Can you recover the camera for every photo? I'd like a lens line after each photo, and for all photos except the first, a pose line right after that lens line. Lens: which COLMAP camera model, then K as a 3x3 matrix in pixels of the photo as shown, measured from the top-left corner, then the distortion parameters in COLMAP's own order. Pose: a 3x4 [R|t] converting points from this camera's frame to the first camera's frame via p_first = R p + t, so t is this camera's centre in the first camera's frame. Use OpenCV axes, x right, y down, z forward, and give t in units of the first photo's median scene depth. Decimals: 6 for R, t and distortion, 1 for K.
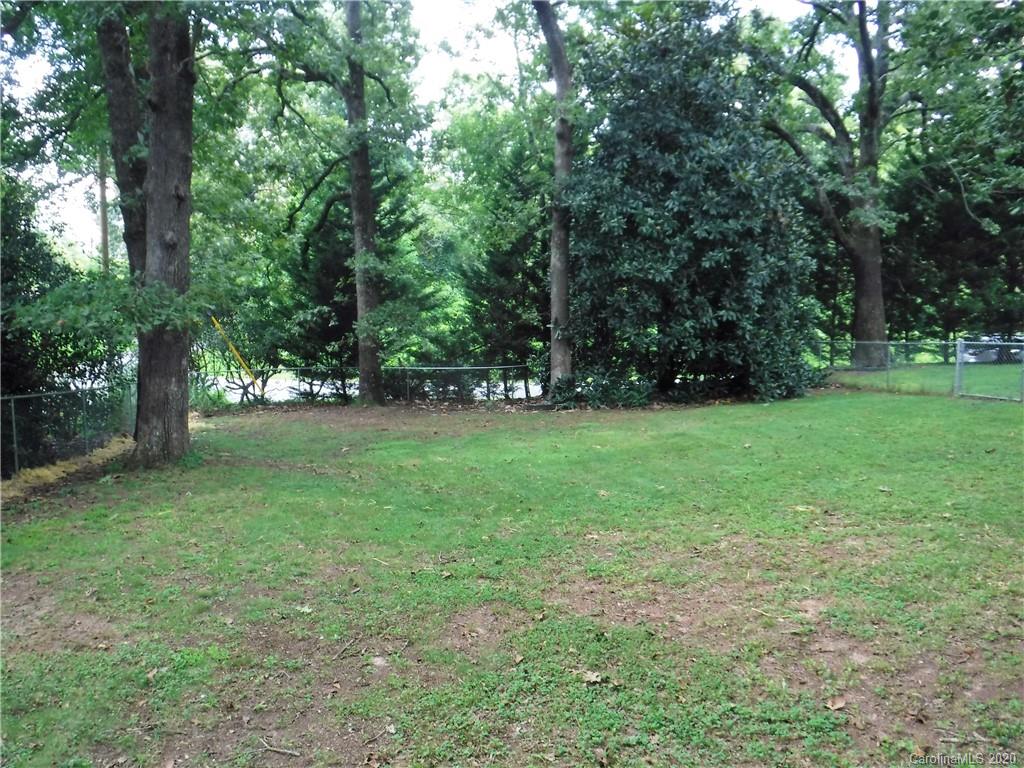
lens RADIAL K [[827.4, 0, 511.6], [0, 827.4, 383.7], [0, 0, 1]] dist [-0.111276, 0.037494]
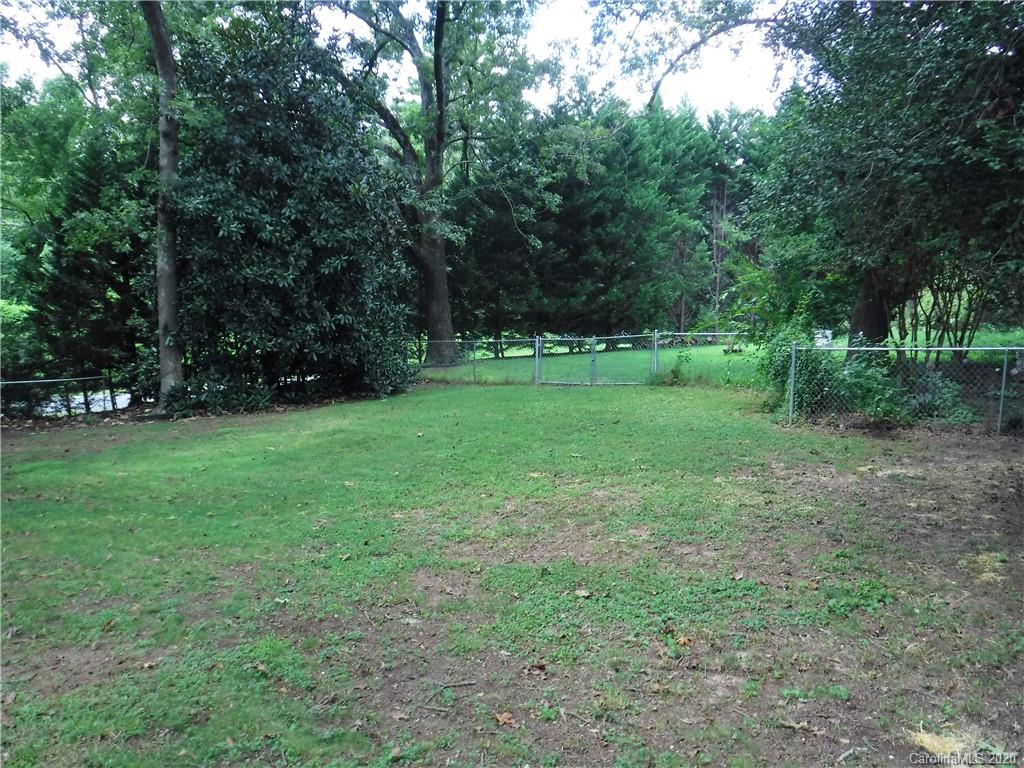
lens RADIAL K [[827.4, 0, 511.6], [0, 827.4, 384.5], [0, 0, 1]] dist [-0.111276, 0.037494]
pose [[0.833119, -0.046573, 0.551130, -0.145879], [0.048687, 0.998756, 0.010803, 0.000710], [-0.550947, 0.017833, 0.834350, -0.009478]]
